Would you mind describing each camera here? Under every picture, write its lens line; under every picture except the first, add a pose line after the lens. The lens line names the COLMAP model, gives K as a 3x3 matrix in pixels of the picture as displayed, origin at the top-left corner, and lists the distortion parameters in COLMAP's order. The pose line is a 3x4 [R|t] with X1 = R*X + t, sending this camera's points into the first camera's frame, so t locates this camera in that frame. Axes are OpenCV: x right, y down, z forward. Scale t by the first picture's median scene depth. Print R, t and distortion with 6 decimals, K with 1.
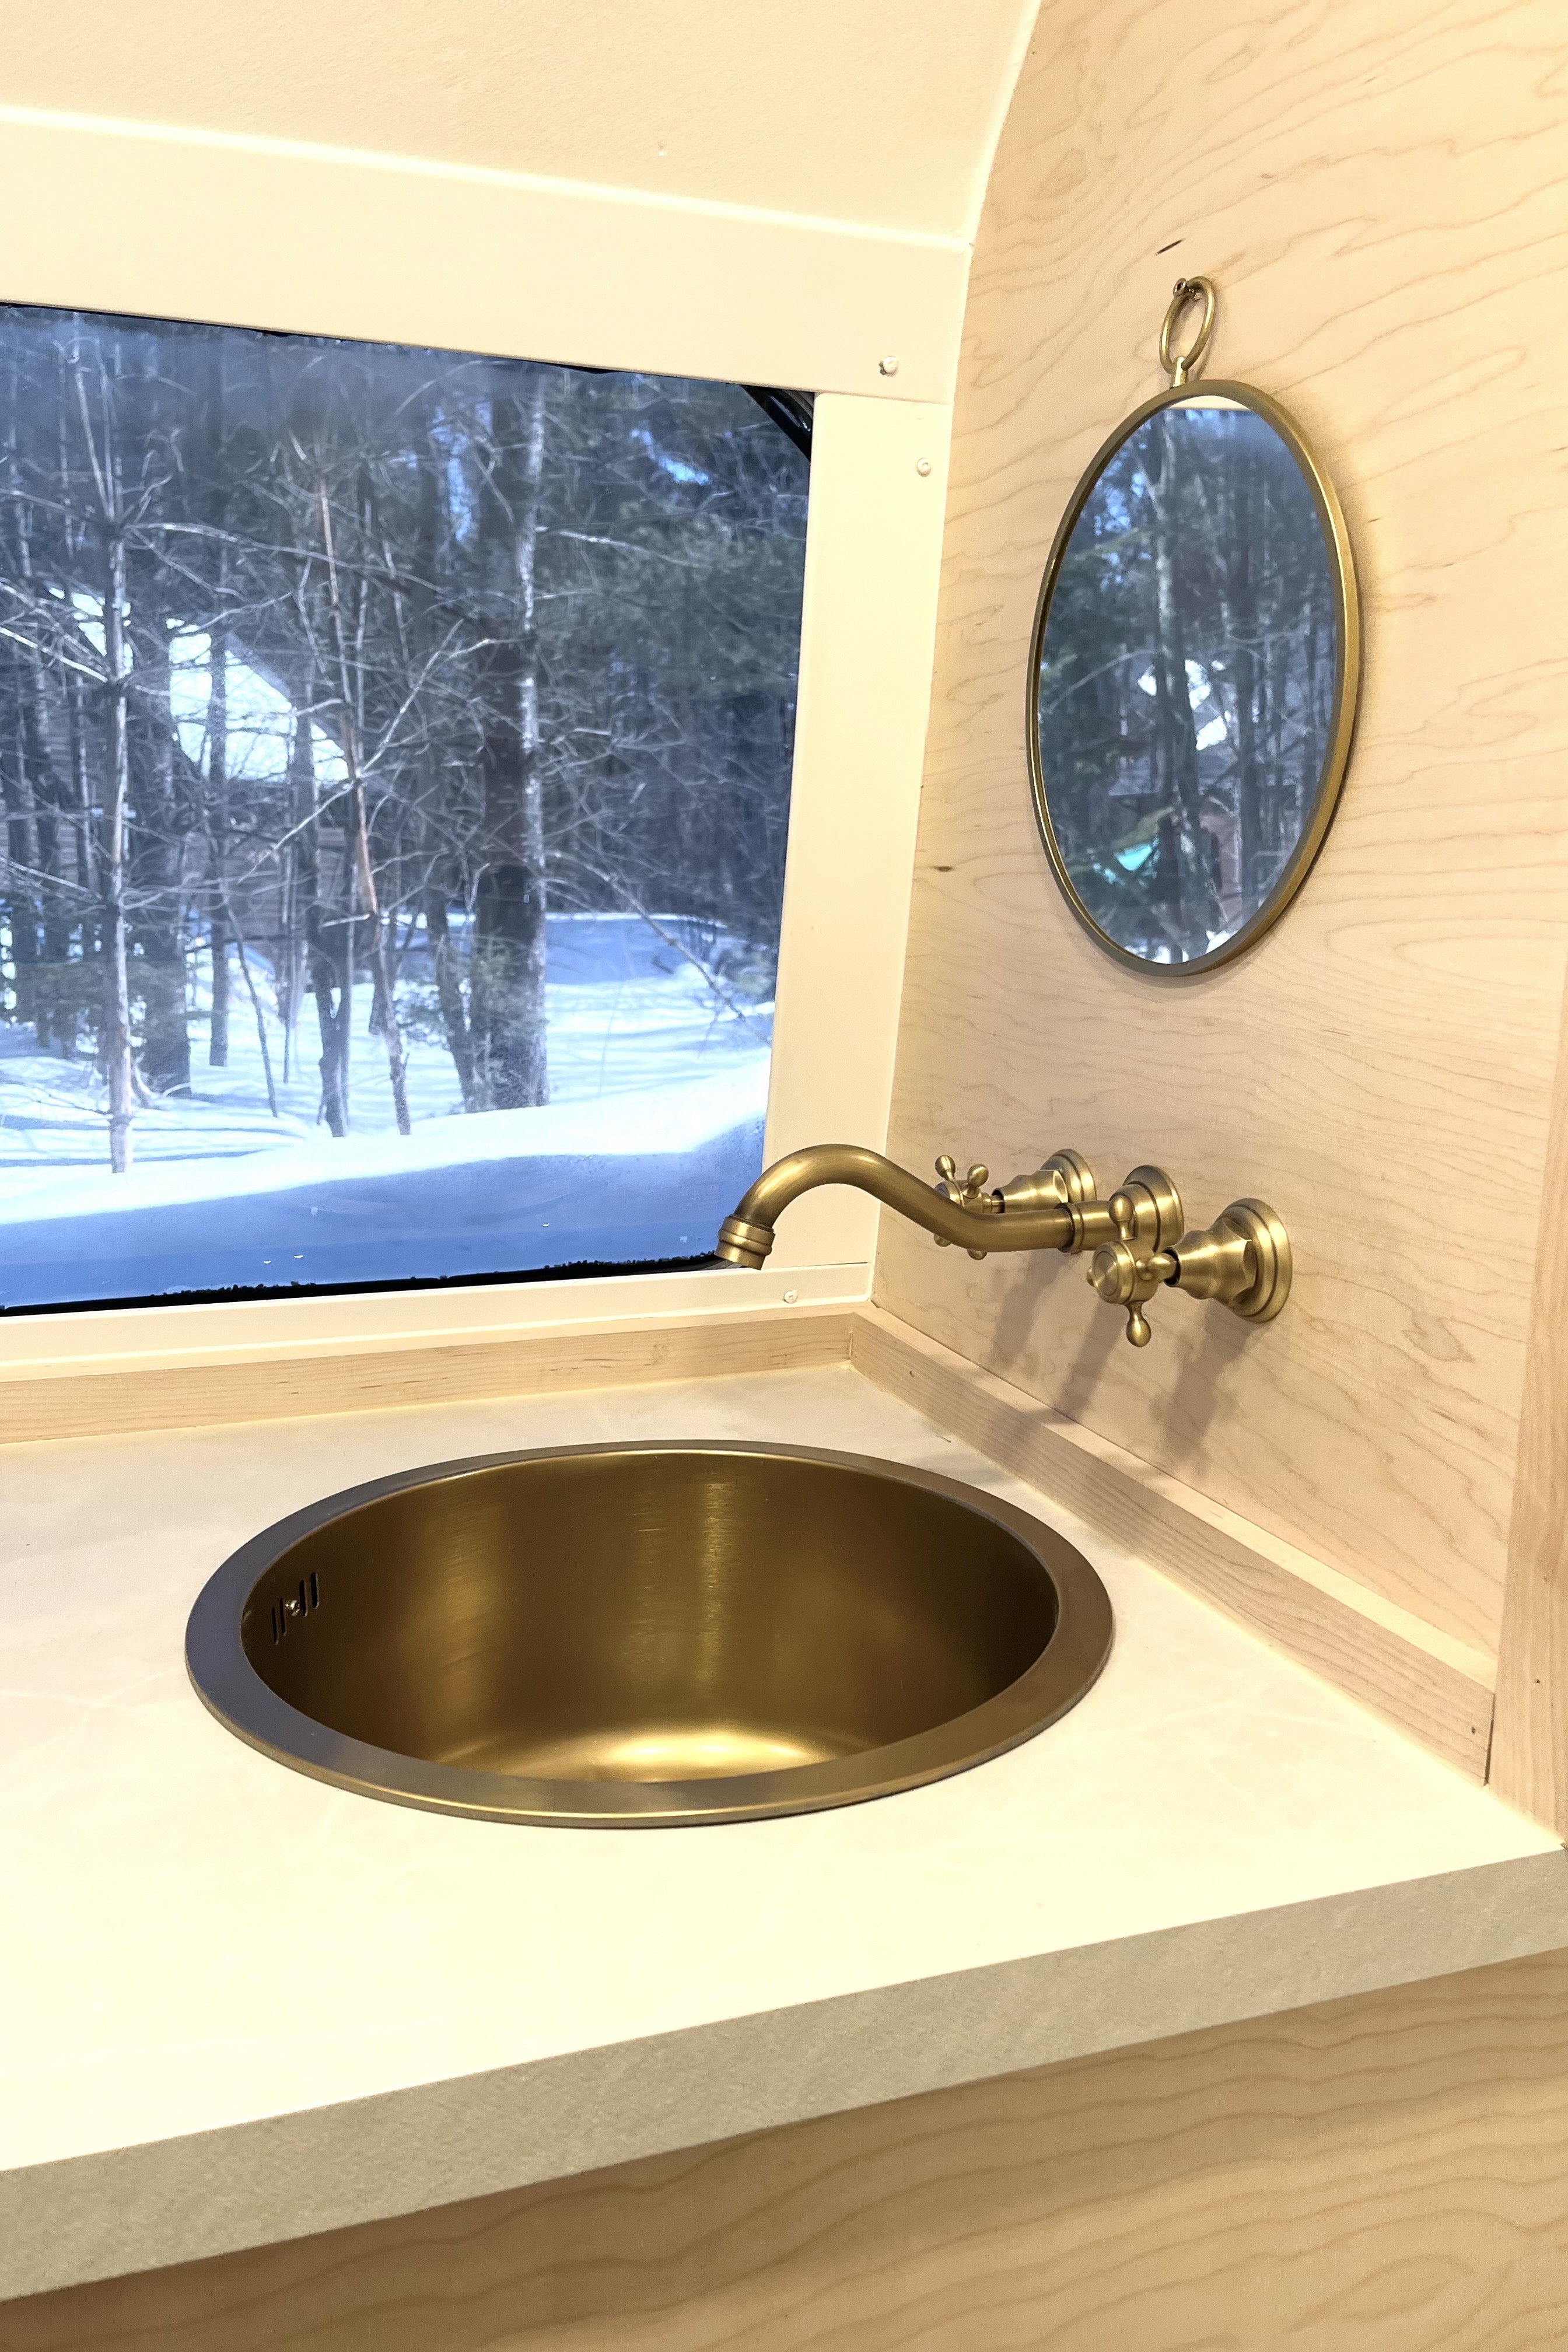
lens RADIAL K [[1818.4, 0, 775.3], [0, 1818.4, 1192.9], [0, 0, 1]] dist [0.057455, -0.065972]
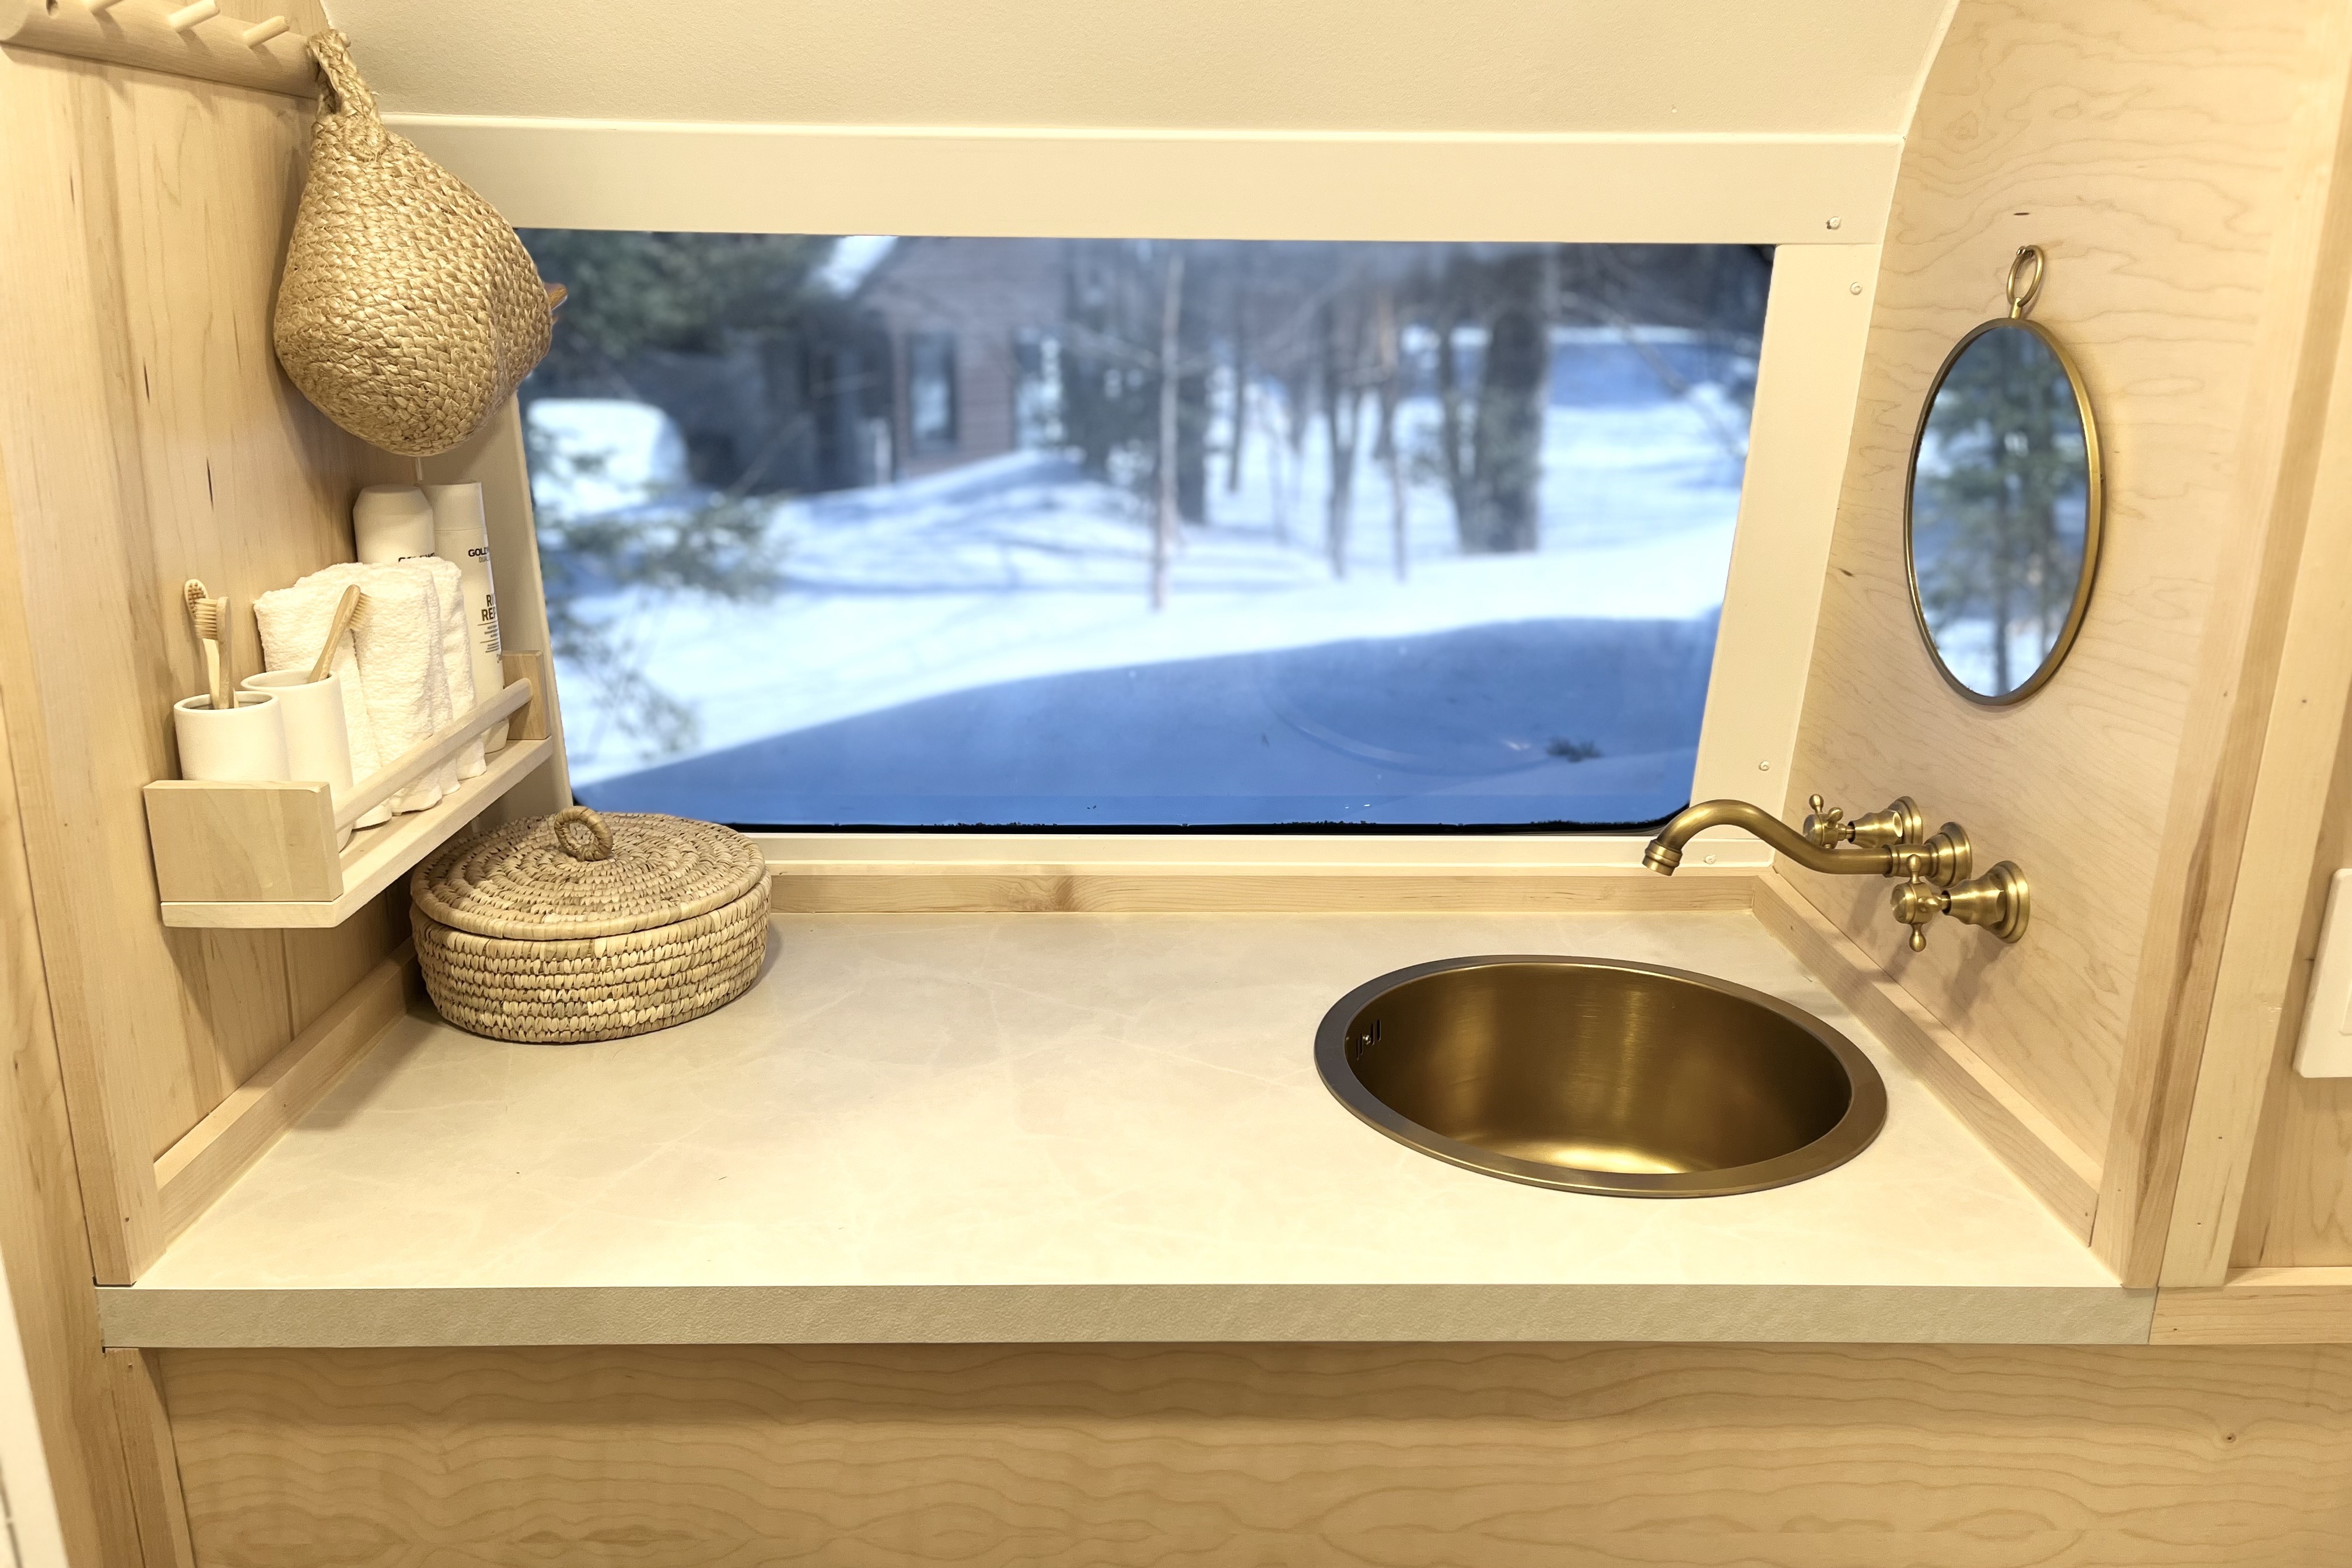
lens RADIAL K [[1818.4, 0, 1169.9], [0, 1818.4, 793.1], [0, 0, 1]] dist [0.057455, -0.065972]
pose [[0.947809, 0.085313, -0.307213, 0.056160], [-0.053404, 0.992404, 0.110829, -0.168706], [0.314335, -0.088638, 0.945165, -0.598983]]
